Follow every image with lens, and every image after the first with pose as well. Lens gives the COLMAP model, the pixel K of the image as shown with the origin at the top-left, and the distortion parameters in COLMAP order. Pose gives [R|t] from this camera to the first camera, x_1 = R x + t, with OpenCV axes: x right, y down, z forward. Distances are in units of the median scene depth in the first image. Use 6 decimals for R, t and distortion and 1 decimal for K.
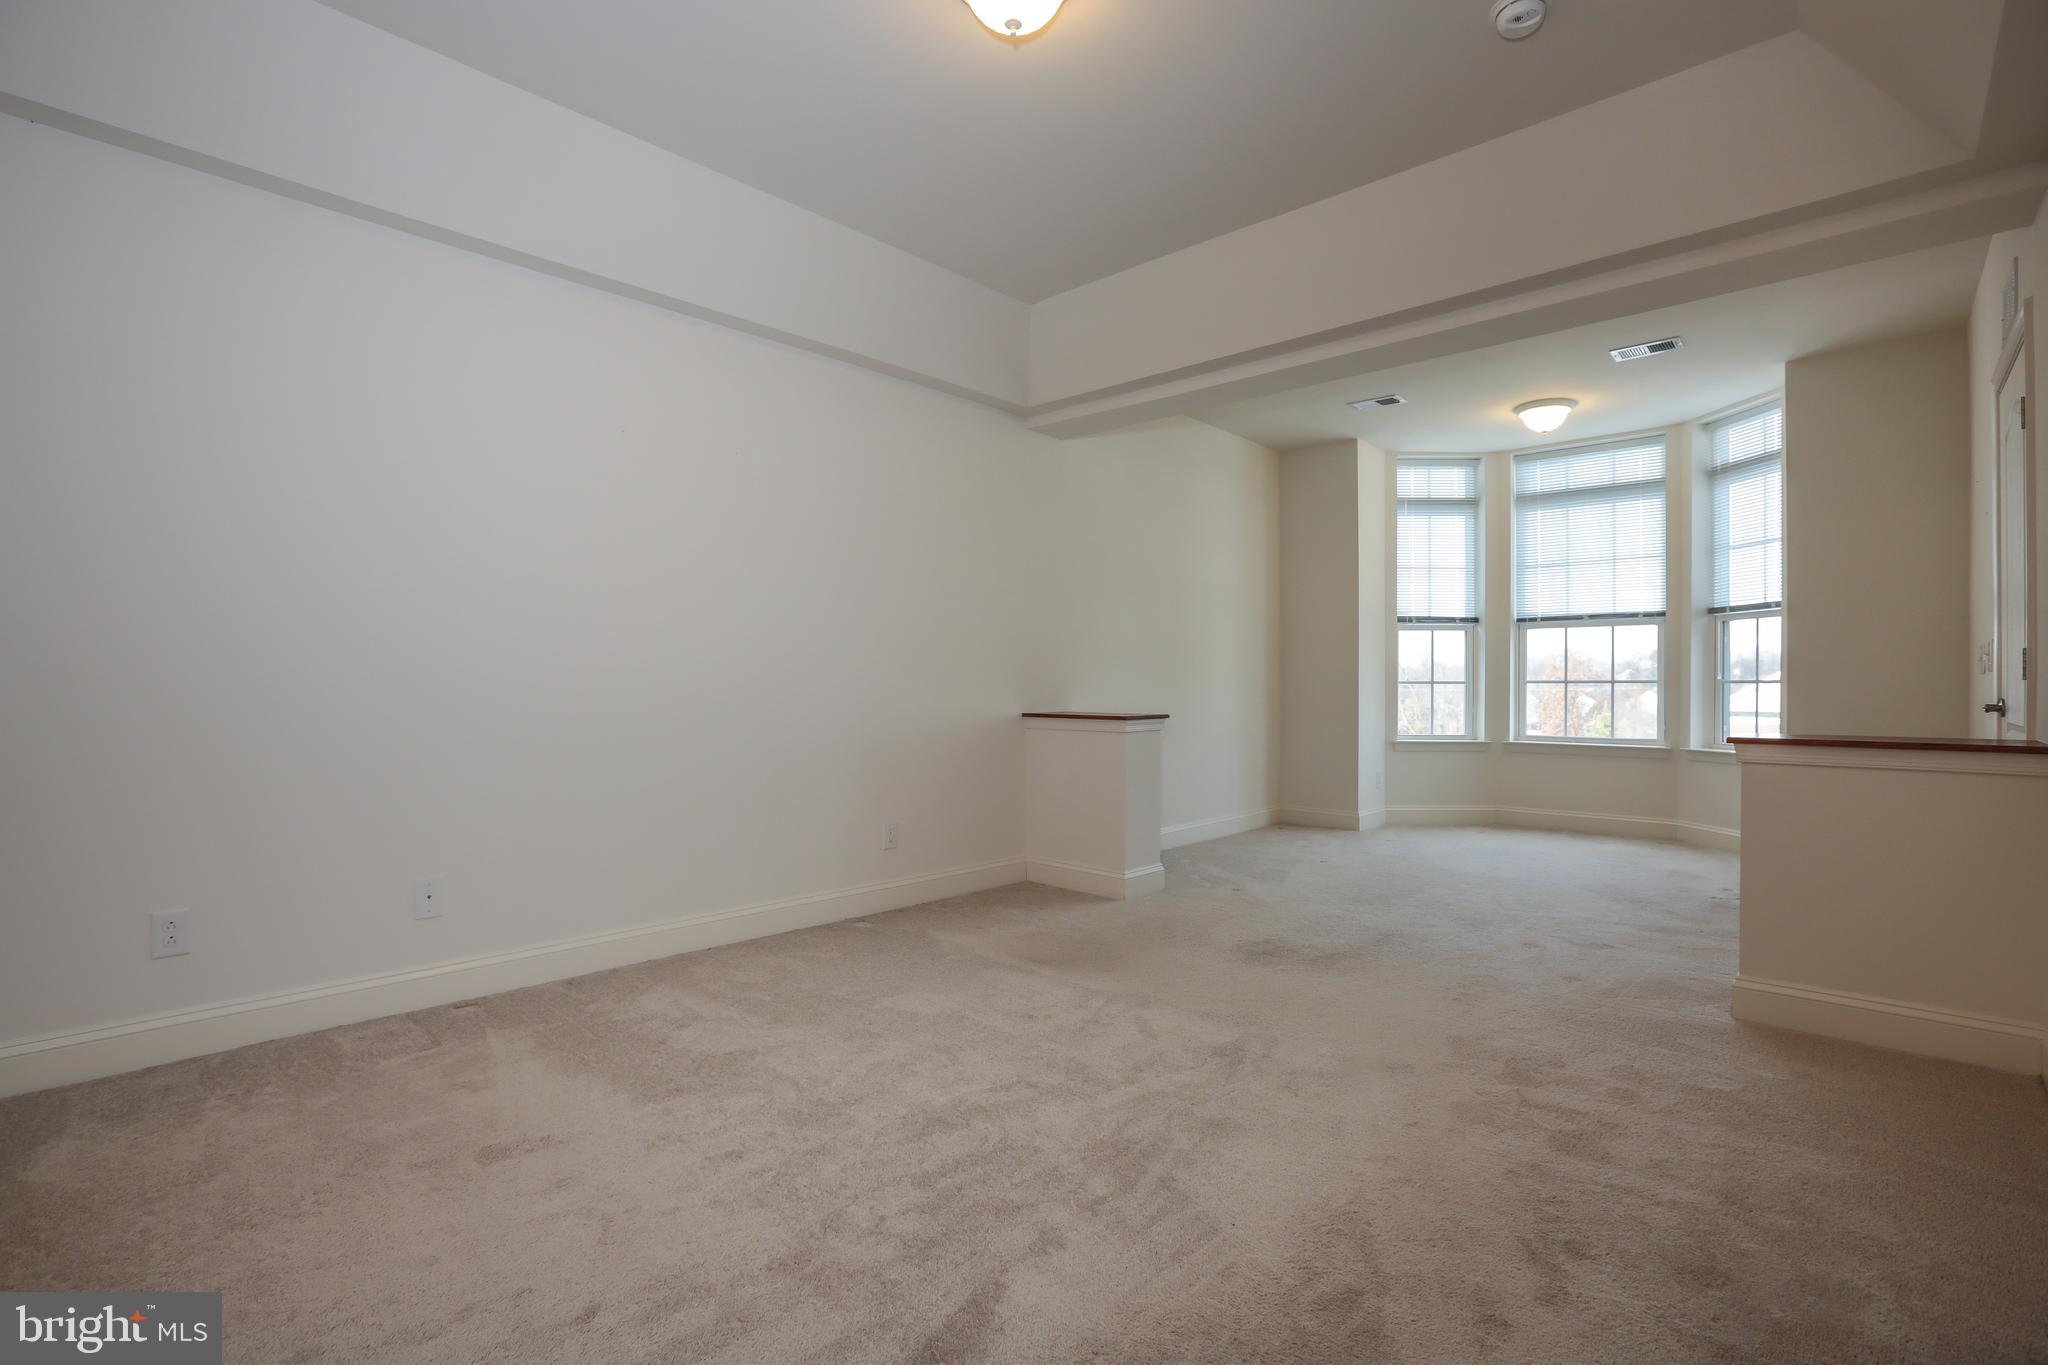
lens RADIAL K [[940.8, 0, 1010.4], [0, 940.8, 690.0], [0, 0, 1]] dist [-0.042440, 0.013809]
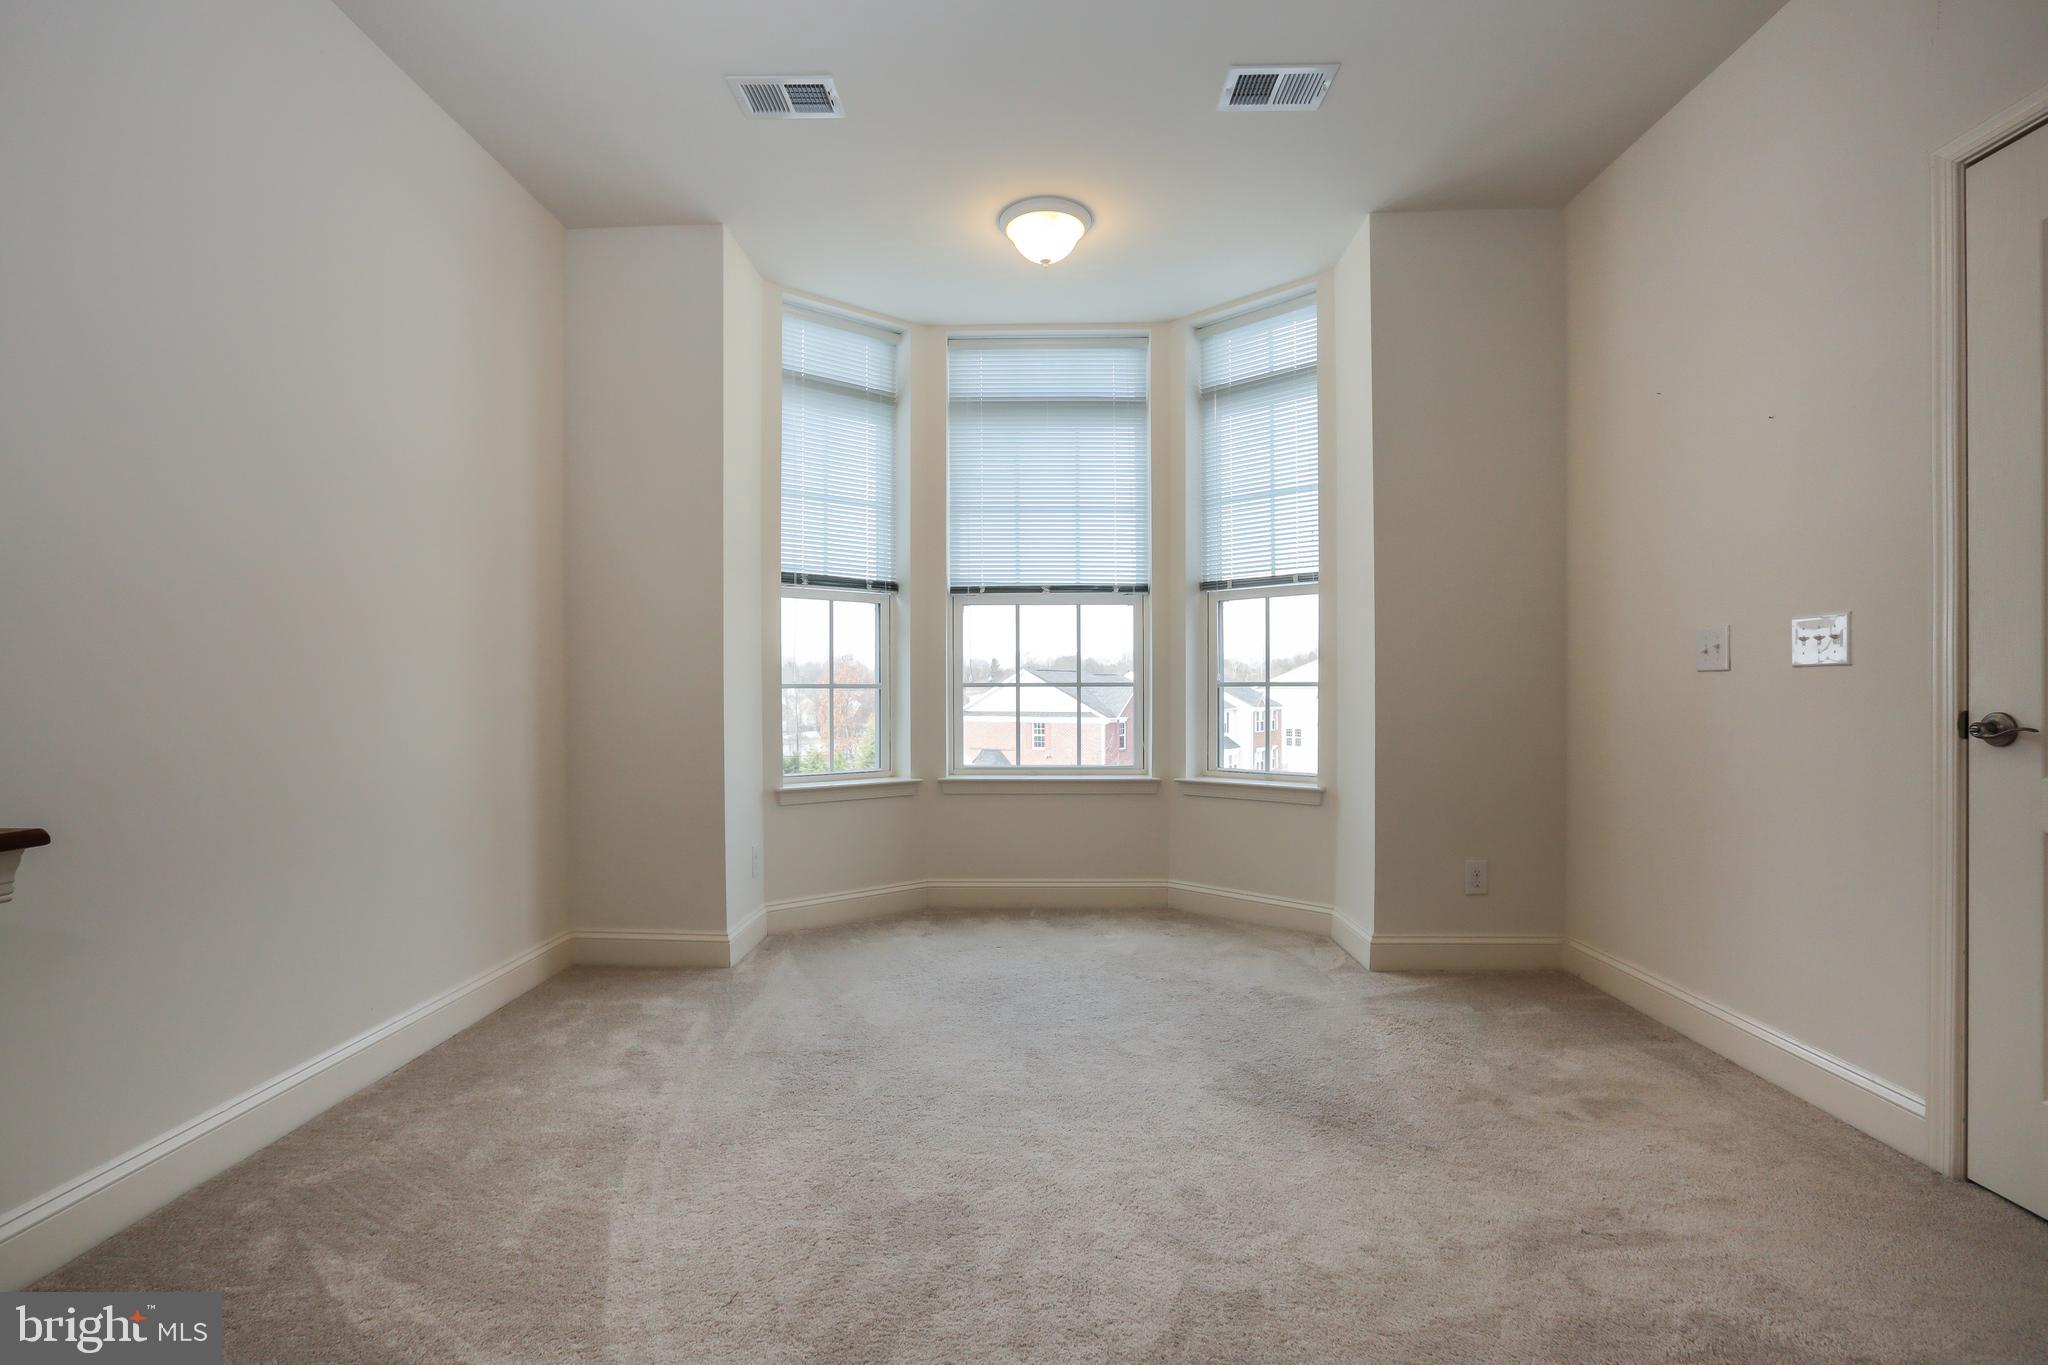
lens RADIAL K [[940.8, 0, 1010.4], [0, 940.8, 690.0], [0, 0, 1]] dist [-0.042440, 0.013809]
pose [[0.745980, -0.003684, 0.665958, 0.139575], [0.007091, 0.999972, -0.002410, -0.003266], [-0.665930, 0.006520, 0.745985, 0.492105]]
